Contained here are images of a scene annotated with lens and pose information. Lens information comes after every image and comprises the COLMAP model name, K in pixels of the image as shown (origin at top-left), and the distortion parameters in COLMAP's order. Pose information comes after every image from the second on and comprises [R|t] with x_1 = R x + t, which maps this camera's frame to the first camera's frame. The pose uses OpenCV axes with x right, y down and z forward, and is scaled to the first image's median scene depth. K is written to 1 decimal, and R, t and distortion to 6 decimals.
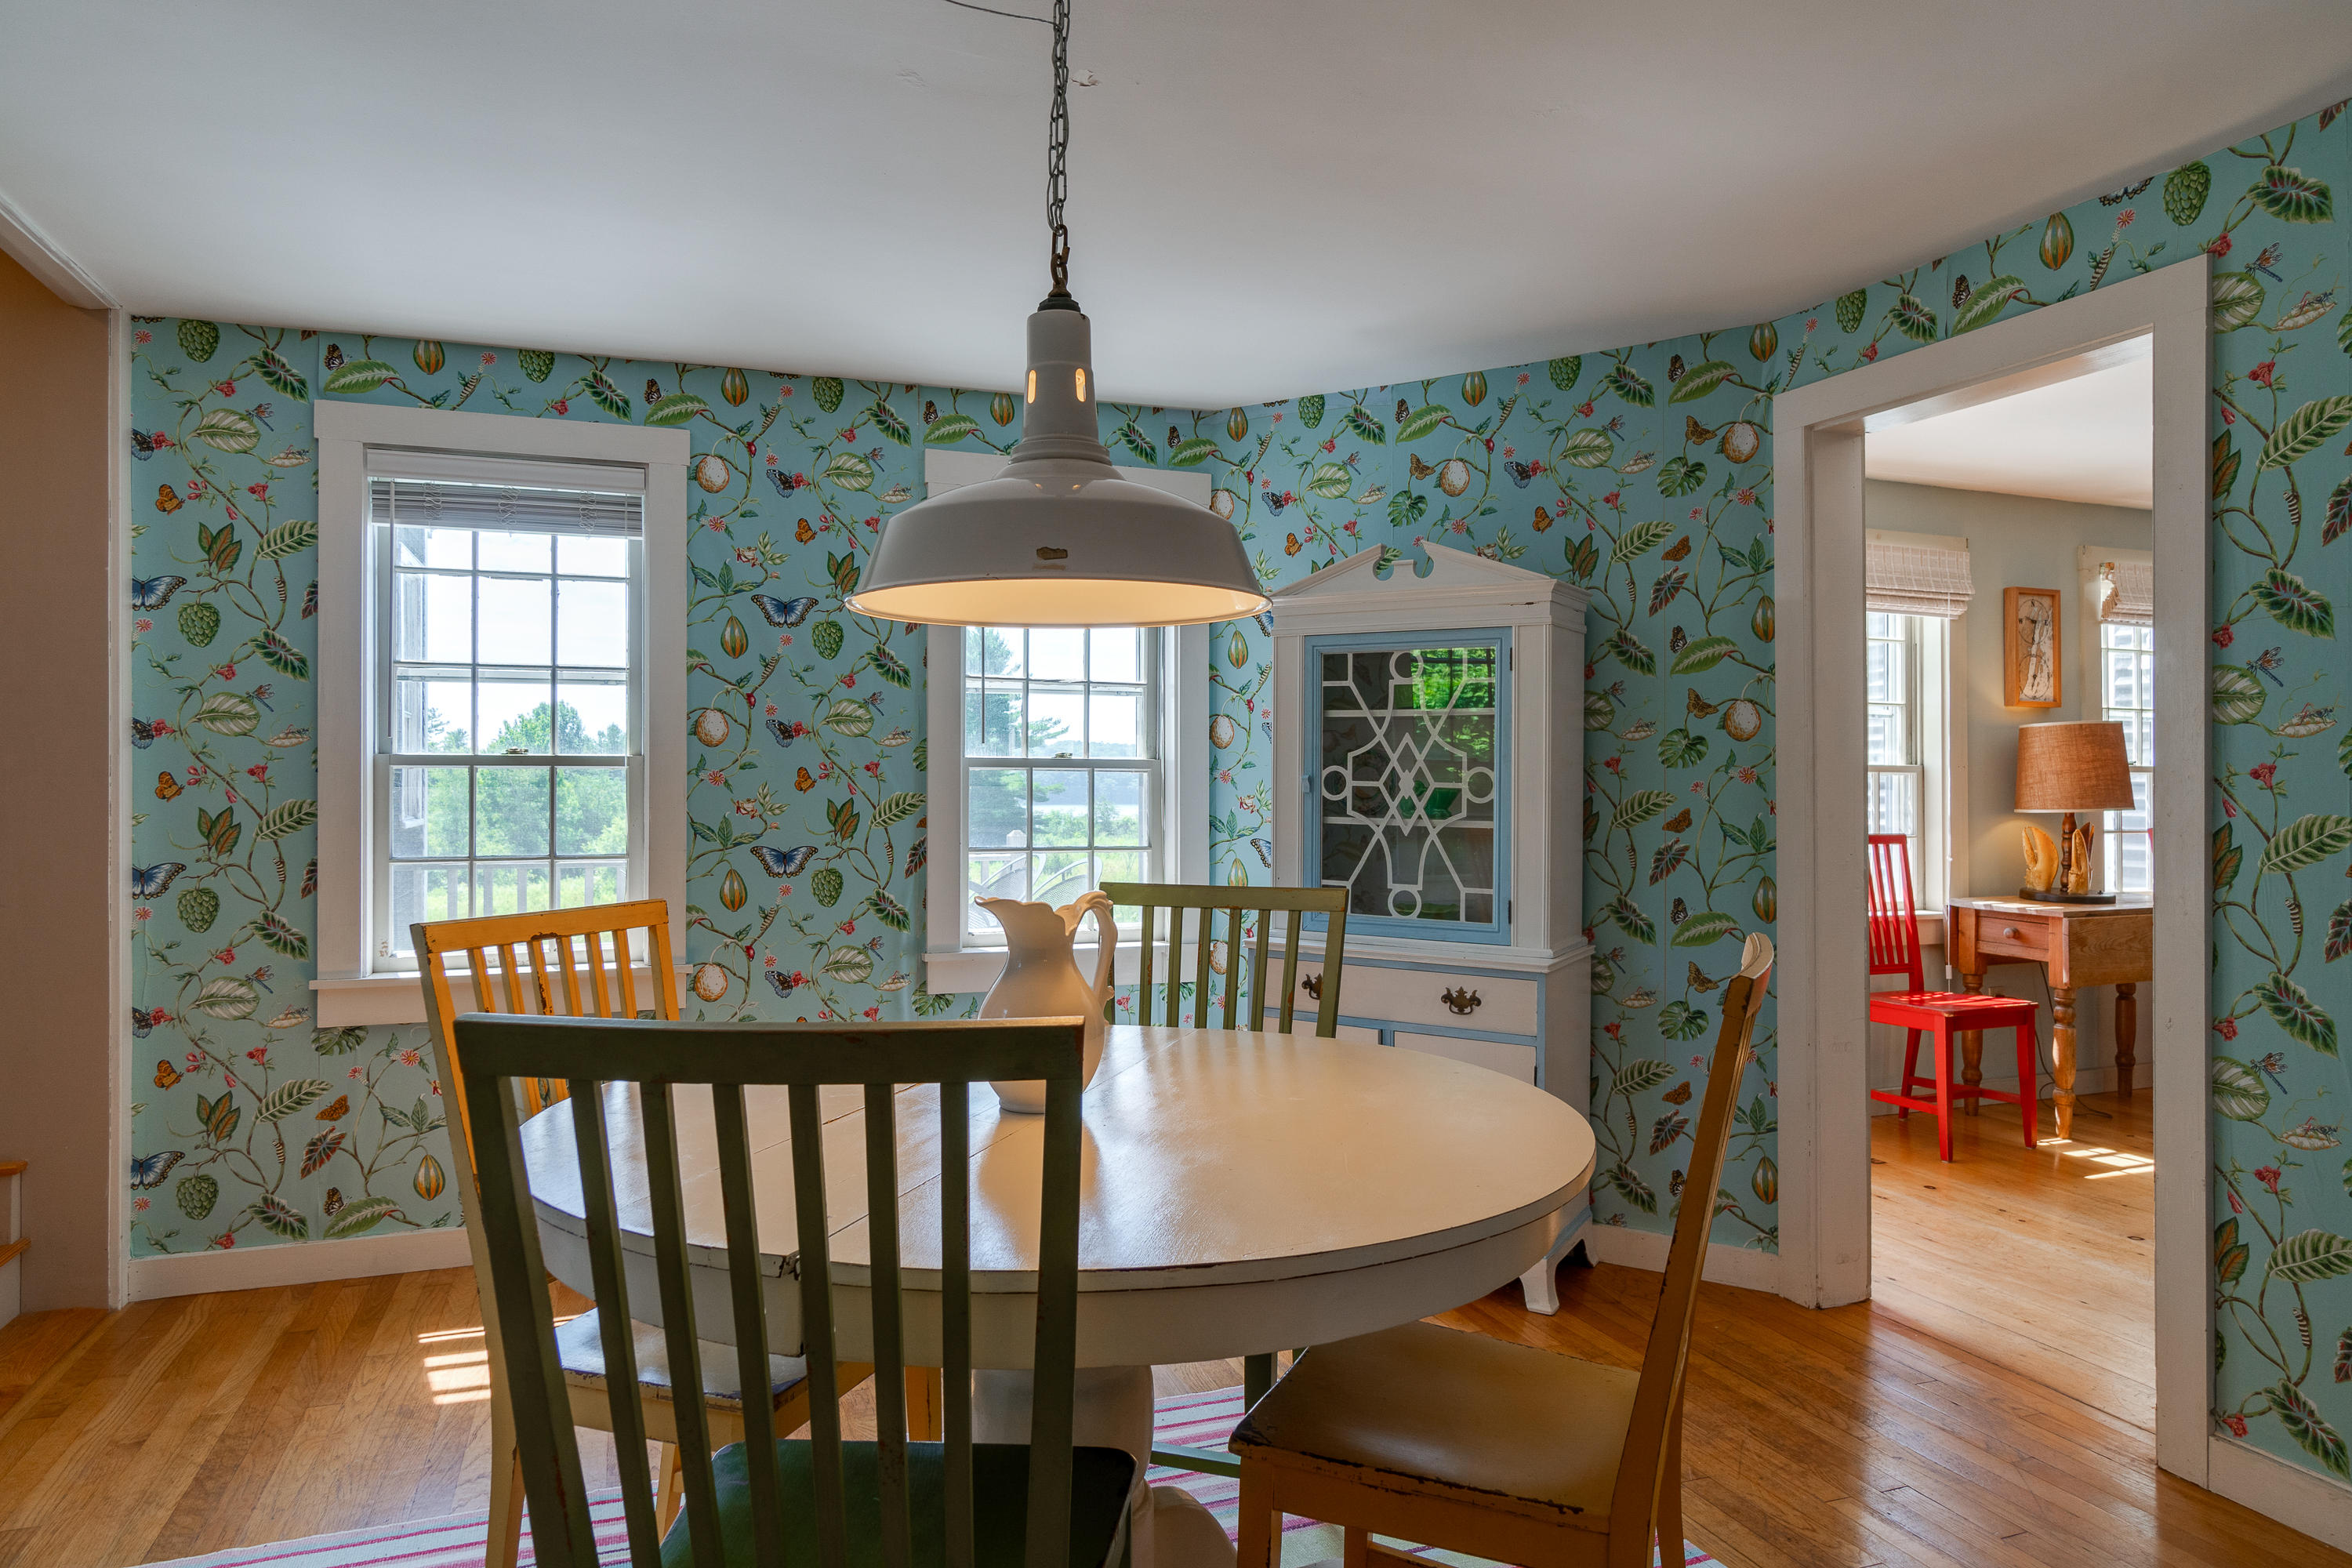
lens RADIAL K [[1362.2, 0, 1167.9], [0, 1362.2, 785.8], [0, 0, 1]] dist [0.005722, 0.000848]
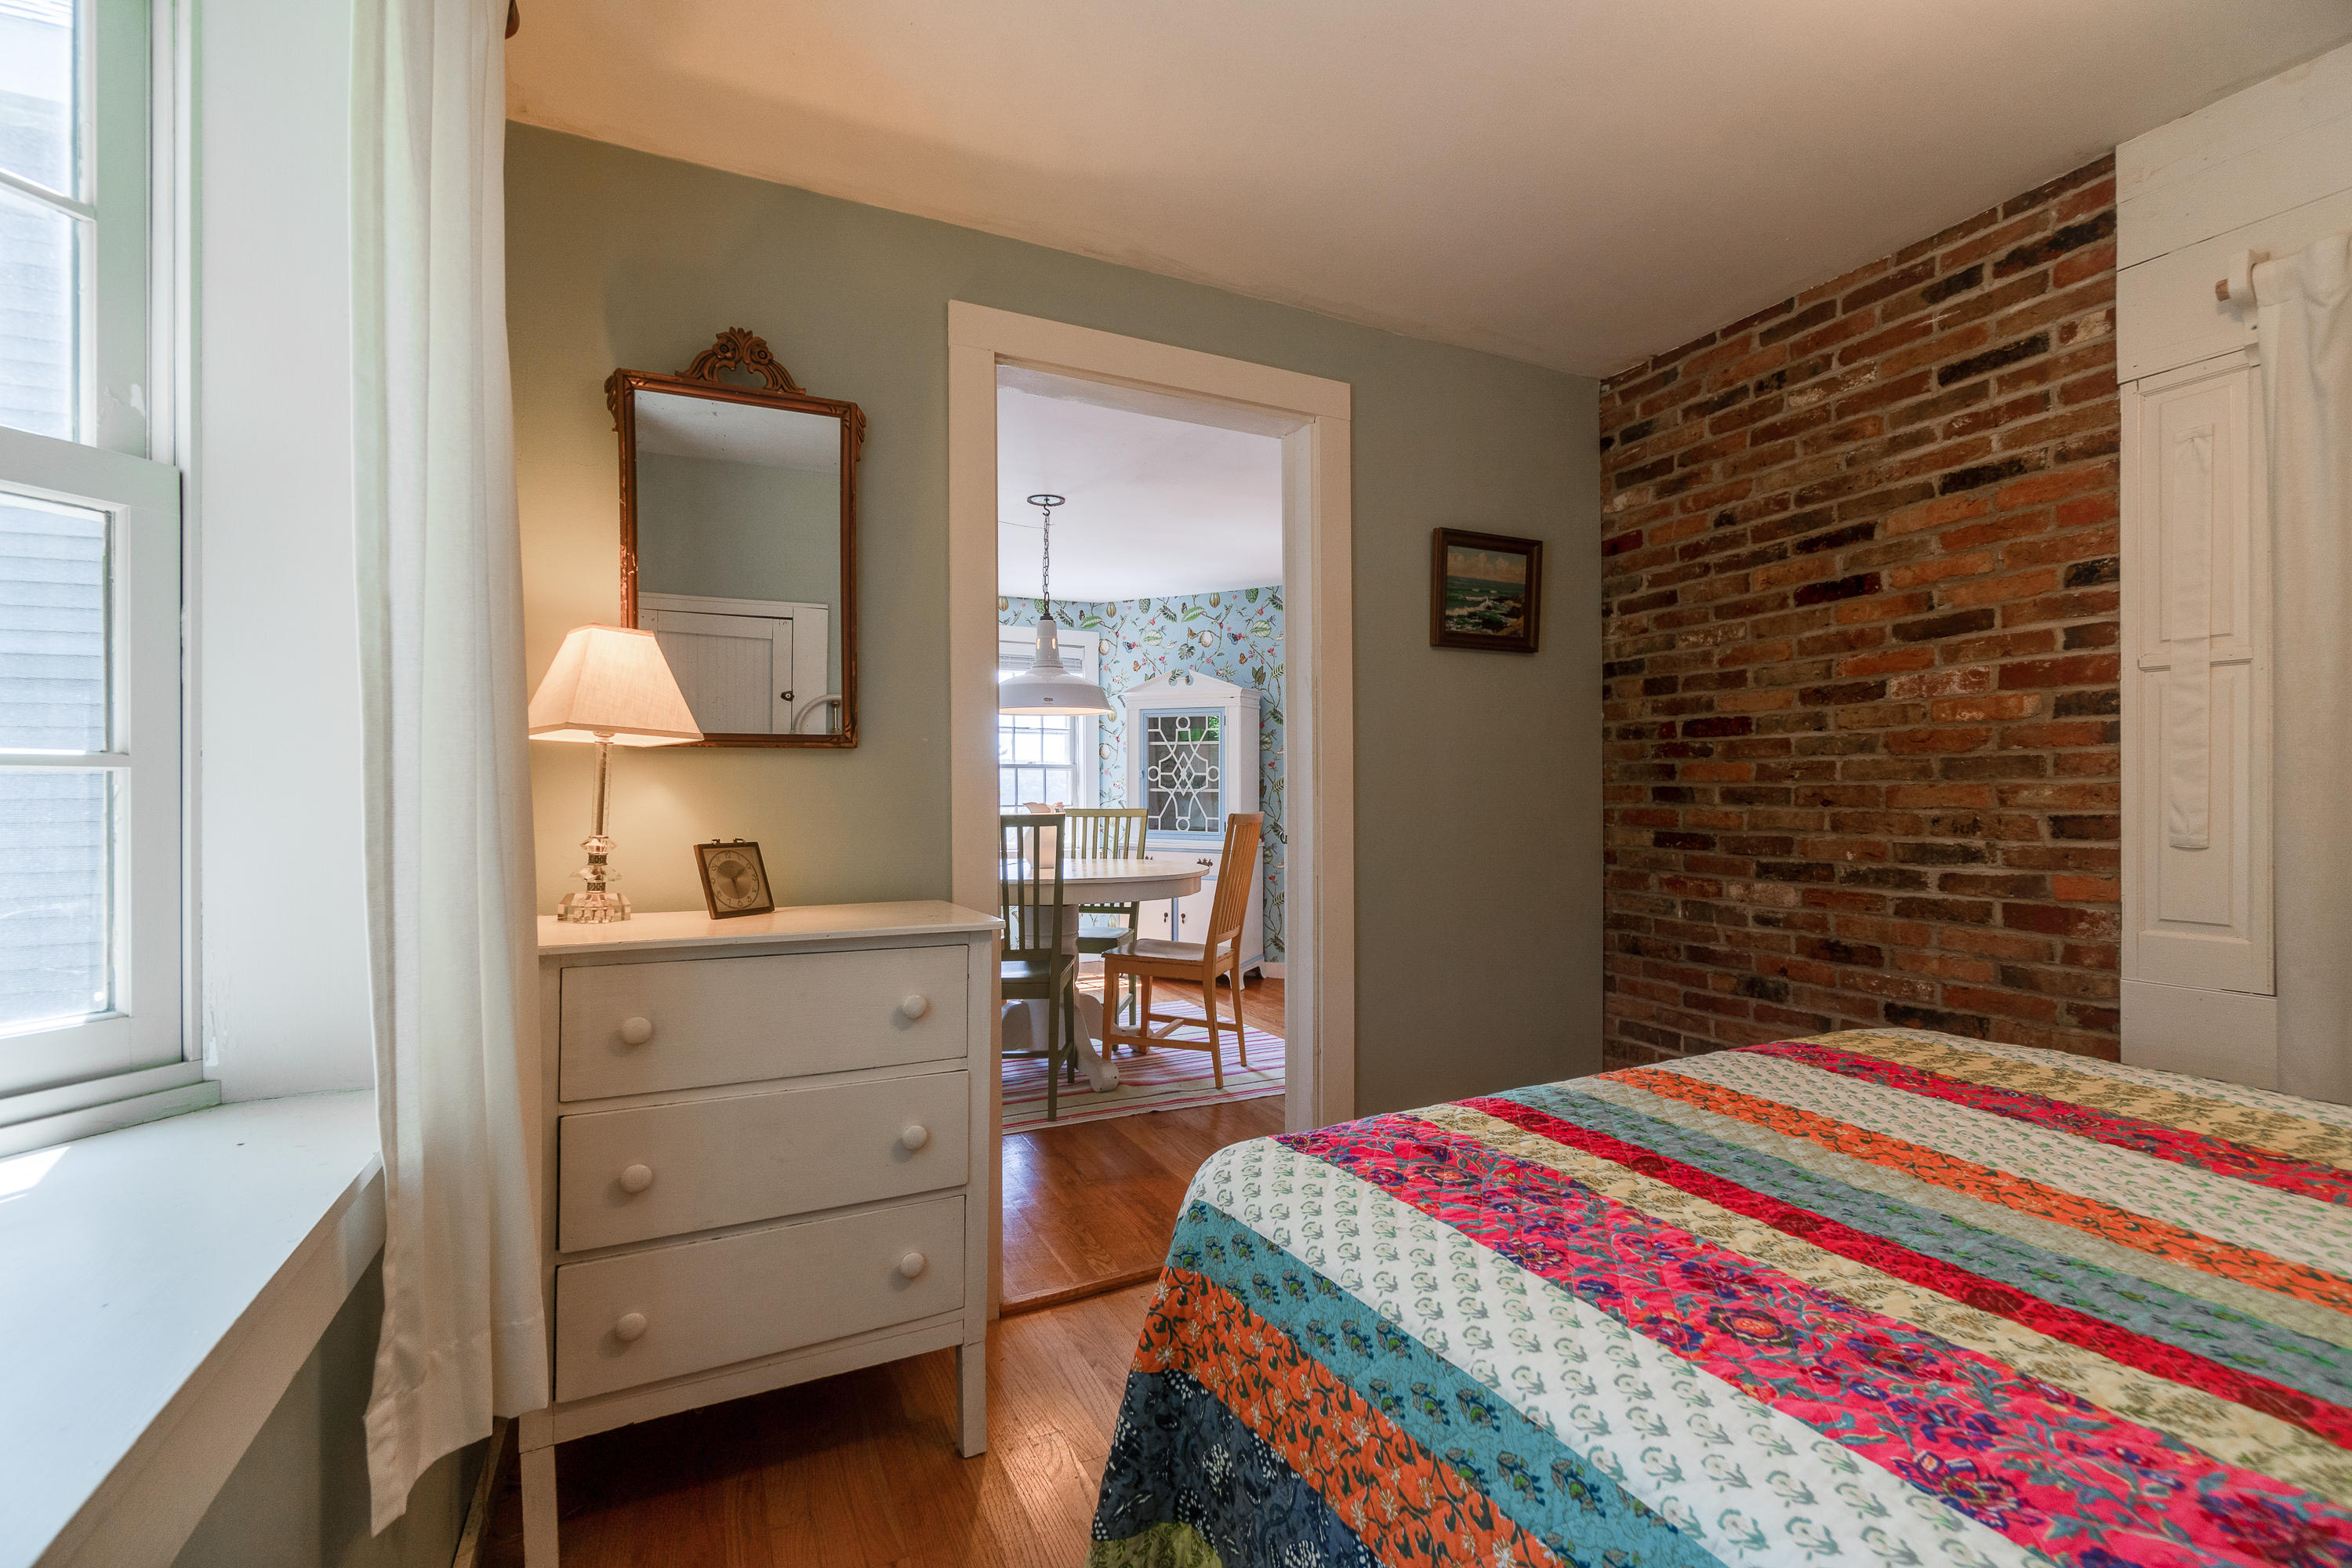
lens RADIAL K [[1010.8, 0, 1163.5], [0, 1010.8, 793.1], [0, 0, 1]] dist [-0.003720, -0.000884]
pose [[0.996272, -0.007175, 0.085967, -0.007381], [0.006967, 0.999972, 0.002711, 0.026238], [-0.085984, -0.002102, 0.996294, -0.701166]]
